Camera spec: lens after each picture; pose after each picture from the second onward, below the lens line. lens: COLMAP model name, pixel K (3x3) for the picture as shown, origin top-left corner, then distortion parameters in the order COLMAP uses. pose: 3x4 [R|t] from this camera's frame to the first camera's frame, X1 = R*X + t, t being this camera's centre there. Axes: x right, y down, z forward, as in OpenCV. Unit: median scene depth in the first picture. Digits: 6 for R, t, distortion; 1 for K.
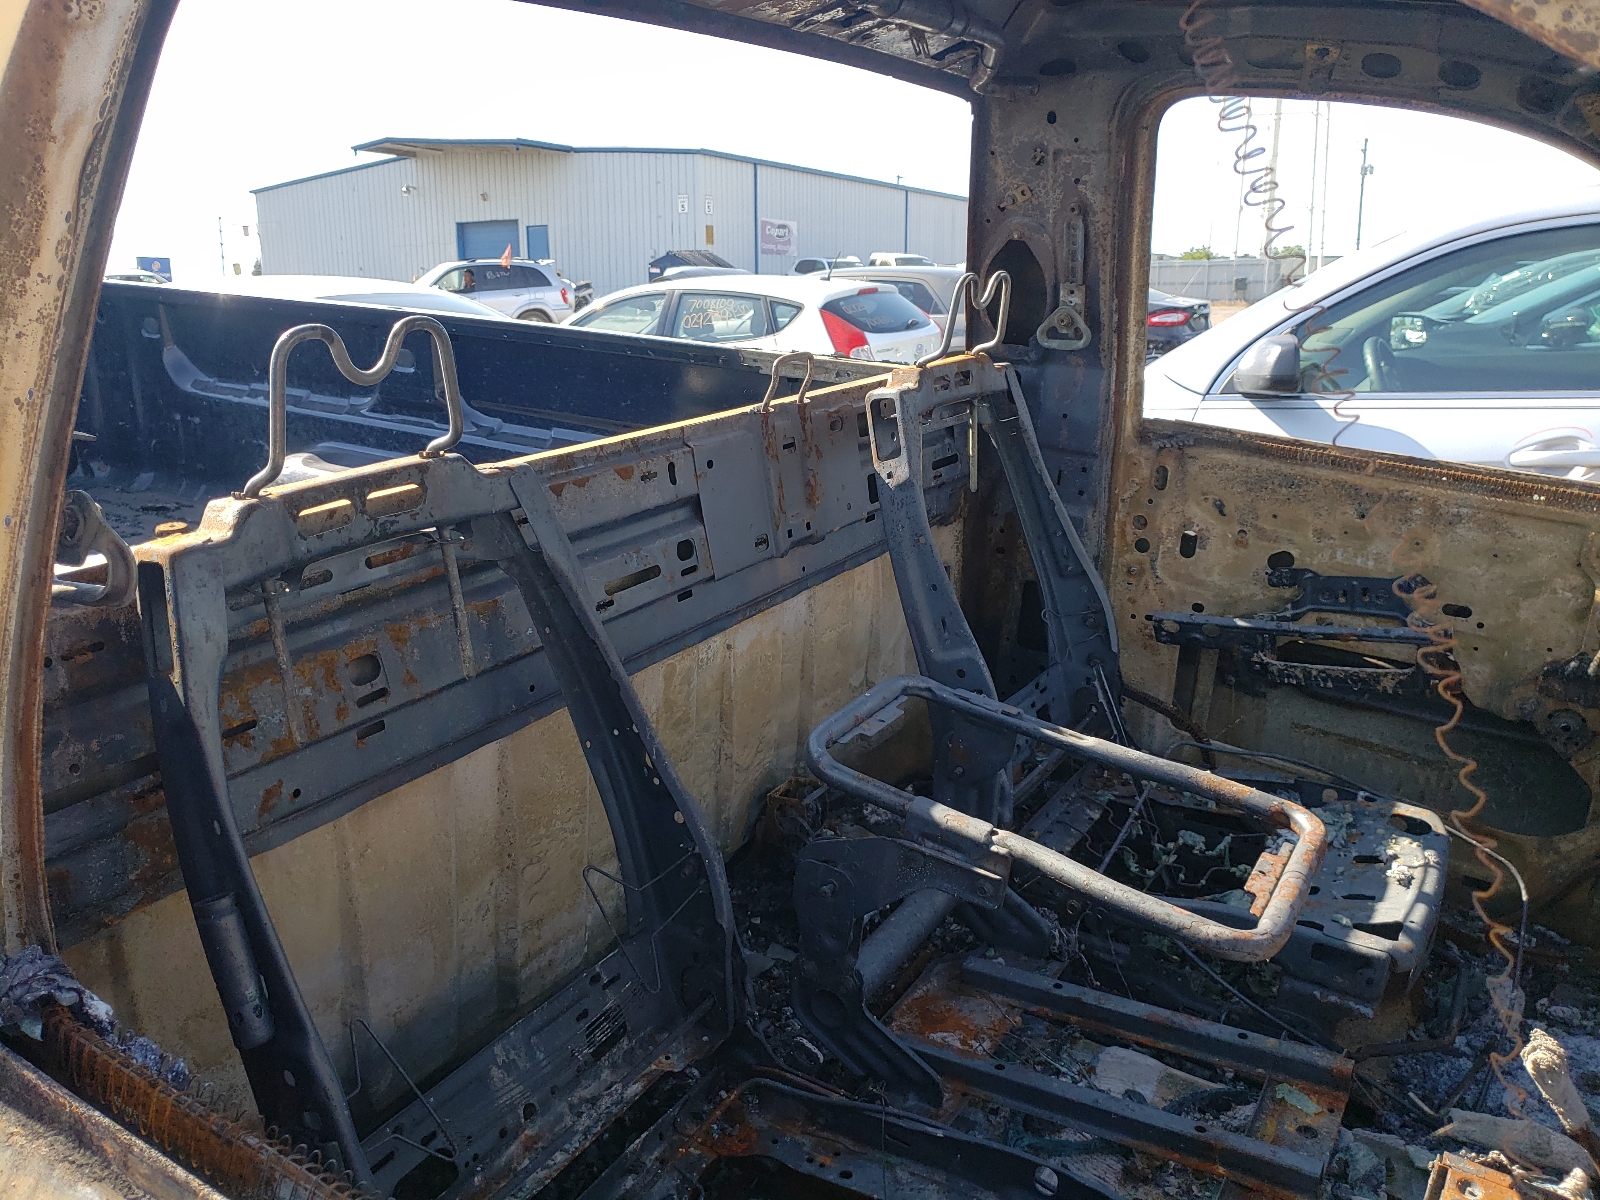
lens RADIAL K [[1349.3, 0, 808.6], [0, 1349.3, 594.6], [0, 0, 1]] dist [0.002559, -0.006255]
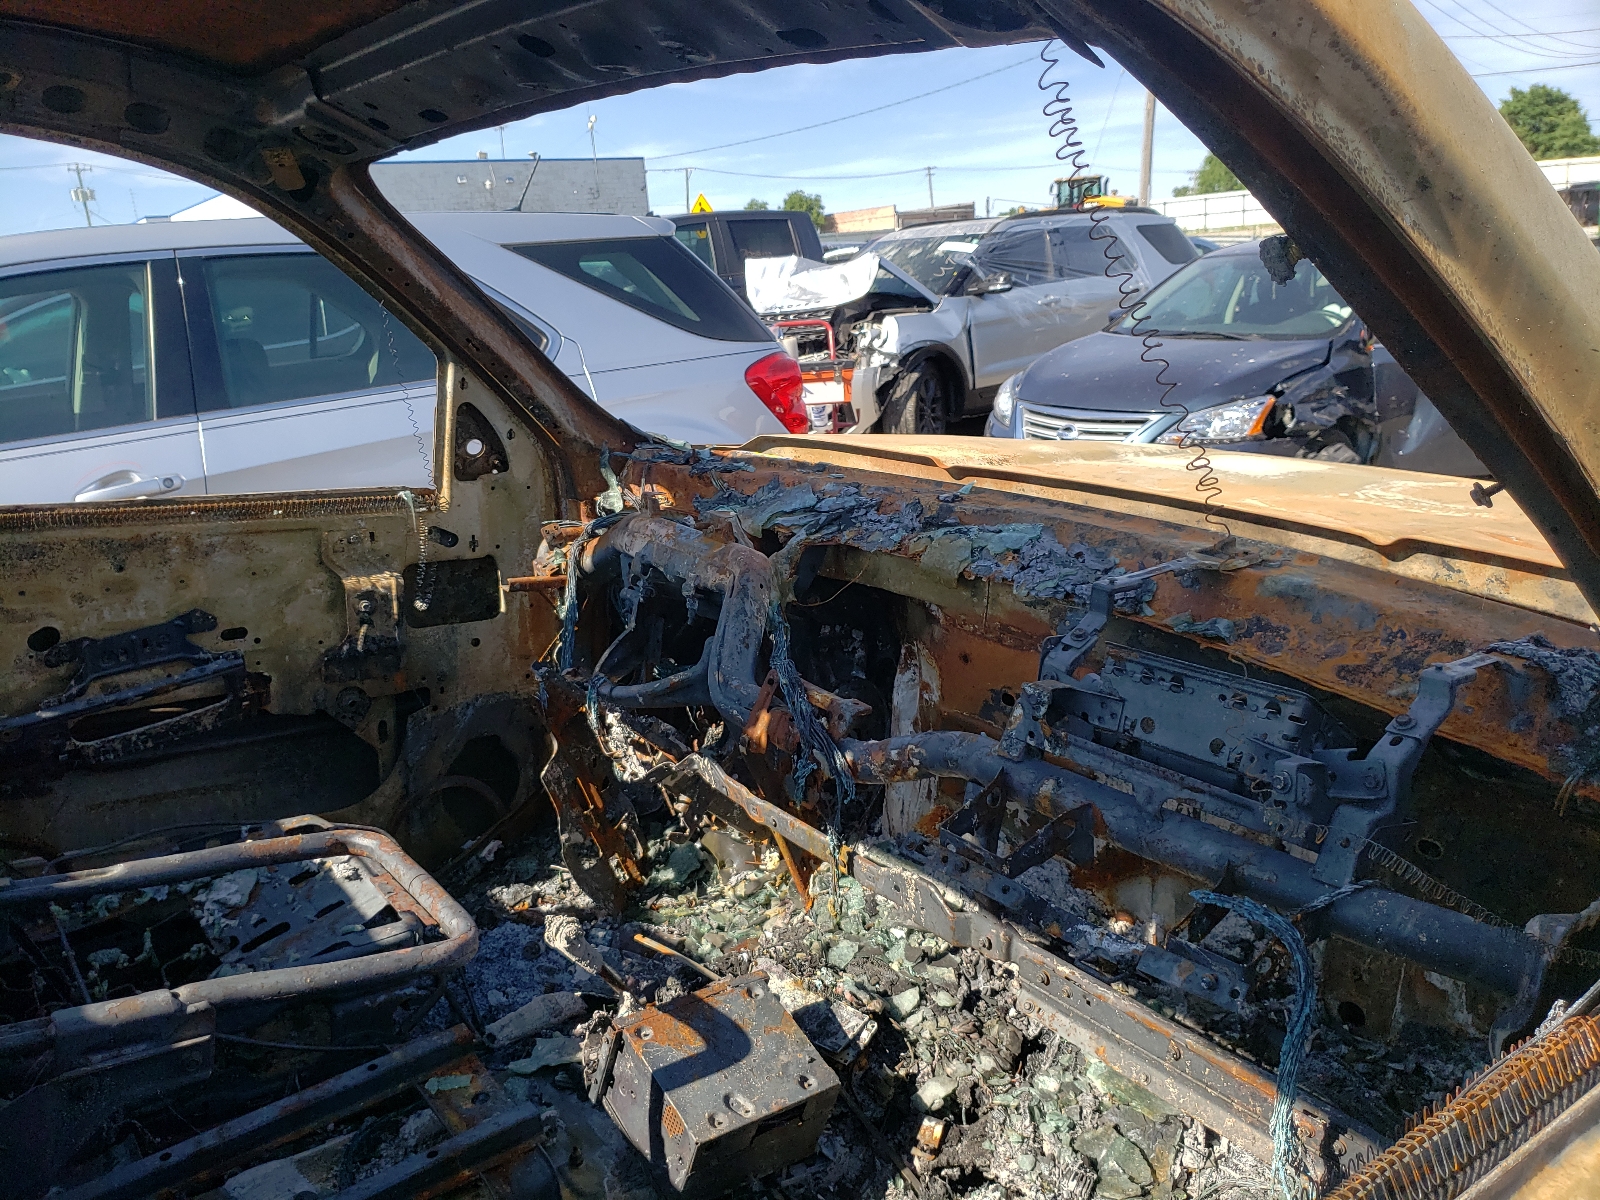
lens RADIAL K [[1349.3, 0, 746.8], [0, 1349.3, 614.5], [0, 0, 1]] dist [0.002559, -0.006255]
pose [[0.328760, -0.245683, 0.911897, -0.338436], [0.265681, 0.950635, 0.160336, -0.064684], [-0.906273, 0.189562, 0.377804, 0.246525]]
